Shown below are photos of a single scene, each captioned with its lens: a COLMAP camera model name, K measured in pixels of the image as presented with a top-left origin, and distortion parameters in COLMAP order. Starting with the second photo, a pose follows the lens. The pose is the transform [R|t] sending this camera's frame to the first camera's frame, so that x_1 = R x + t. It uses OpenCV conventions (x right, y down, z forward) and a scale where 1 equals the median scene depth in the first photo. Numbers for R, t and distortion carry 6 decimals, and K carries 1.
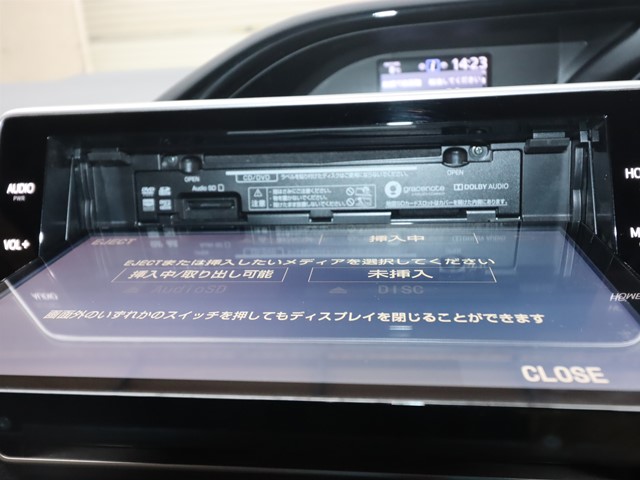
lens RADIAL K [[578.6, 0, 320.0], [0, 578.6, 240.0], [0, 0, 1]] dist [0.006290, -0.002967]
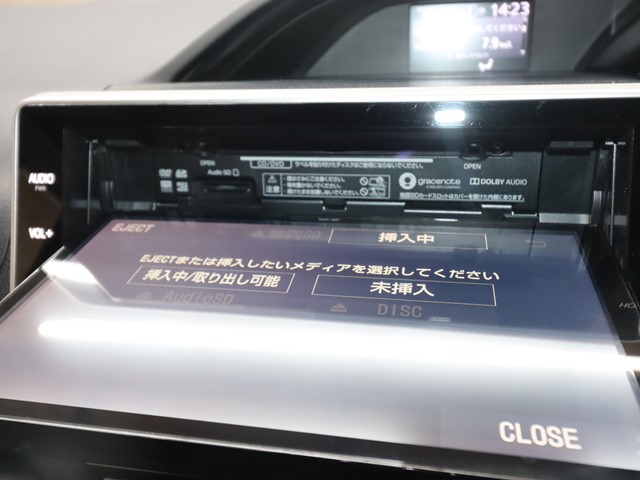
lens RADIAL K [[578.6, 0, 320.0], [0, 578.6, 240.0], [0, 0, 1]] dist [0.006290, -0.002967]
pose [[0.997035, 0.029352, -0.071125, 0.051746], [-0.016003, 0.983271, 0.181444, -0.167897], [0.075261, -0.179768, 0.980826, 0.006190]]
